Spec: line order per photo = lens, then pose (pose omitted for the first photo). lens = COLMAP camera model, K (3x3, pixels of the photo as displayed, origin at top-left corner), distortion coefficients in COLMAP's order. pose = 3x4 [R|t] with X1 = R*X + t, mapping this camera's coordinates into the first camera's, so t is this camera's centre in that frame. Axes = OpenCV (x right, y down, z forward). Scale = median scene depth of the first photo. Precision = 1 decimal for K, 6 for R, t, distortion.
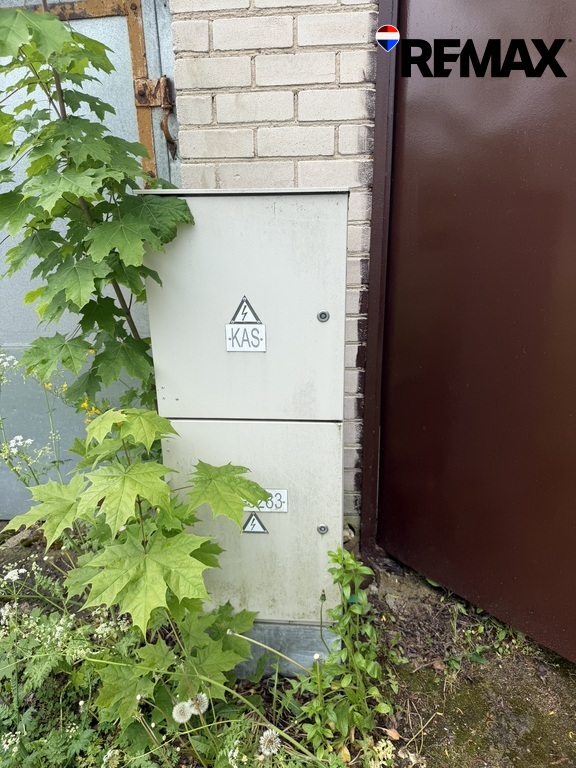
lens RADIAL K [[544.1, 0, 288.0], [0, 544.1, 384.0], [0, 0, 1]] dist [0.117051, -0.001504]
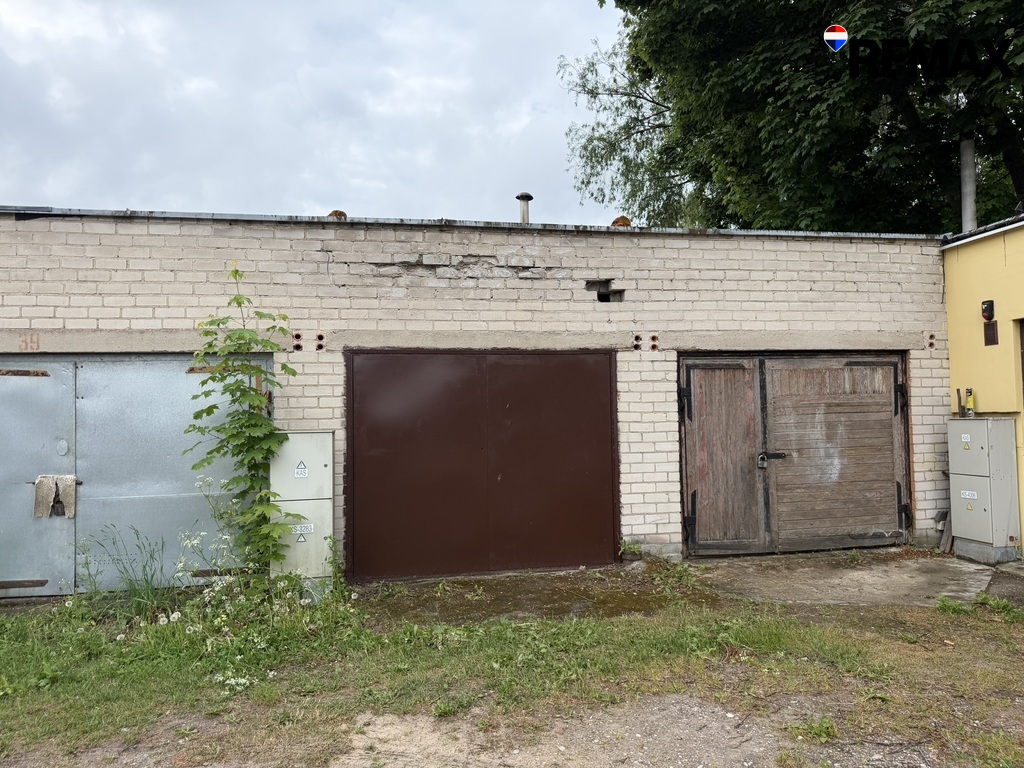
lens RADIAL K [[725.5, 0, 512.0], [0, 725.5, 384.0], [0, 0, 1]] dist [0.117051, -0.001504]
pose [[0.964131, 0.013423, 0.265089, -0.026629], [0.084170, 0.931713, -0.353308, 0.860624], [-0.251729, 0.362948, 0.897163, -2.755508]]
